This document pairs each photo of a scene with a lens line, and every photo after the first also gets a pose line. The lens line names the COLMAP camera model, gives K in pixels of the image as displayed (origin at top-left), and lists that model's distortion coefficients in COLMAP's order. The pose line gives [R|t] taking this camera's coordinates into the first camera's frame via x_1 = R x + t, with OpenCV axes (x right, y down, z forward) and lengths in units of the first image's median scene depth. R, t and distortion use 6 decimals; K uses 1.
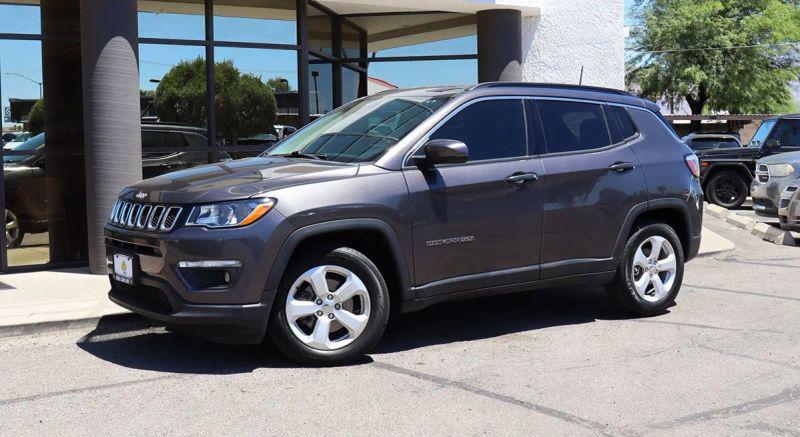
lens RADIAL K [[989.0, 0, 395.6], [0, 989.0, 218.9], [0, 0, 1]] dist [-0.122758, 0.000000]
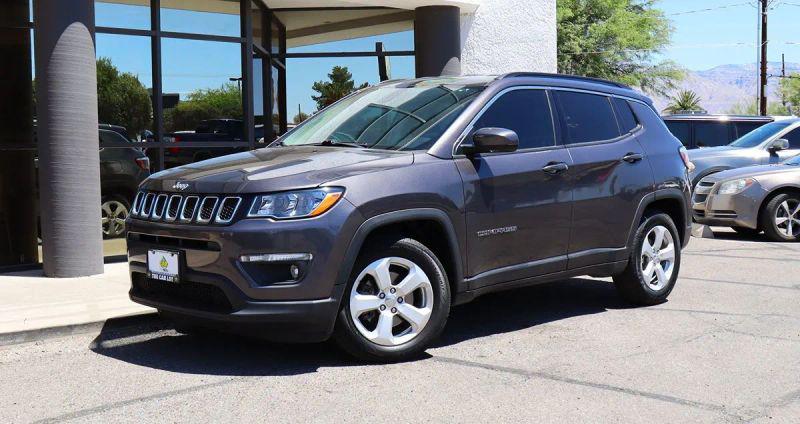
lens RADIAL K [[983.4, 0, 405.1], [0, 983.4, 216.3], [0, 0, 1]] dist [-0.119348, 0.000000]
pose [[0.985520, -0.011398, 0.169177, -0.177880], [0.012455, 0.999909, -0.005187, 0.010231], [-0.169102, 0.007219, 0.985572, 0.047449]]
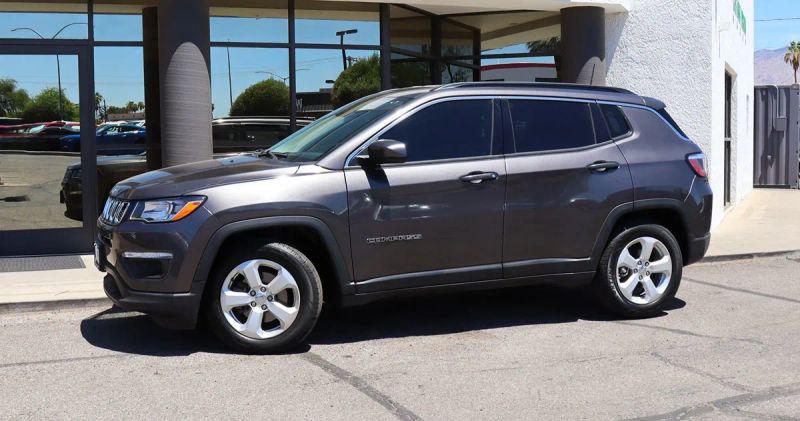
lens RADIAL K [[919.3, 0, 395.1], [0, 919.3, 216.8], [0, 0, 1]] dist [-0.101860, 0.000000]
pose [[0.973955, 0.021026, -0.225766, 0.242172], [-0.017502, 0.999692, 0.017602, -0.015476], [0.226067, -0.013192, 0.974022, 0.060587]]
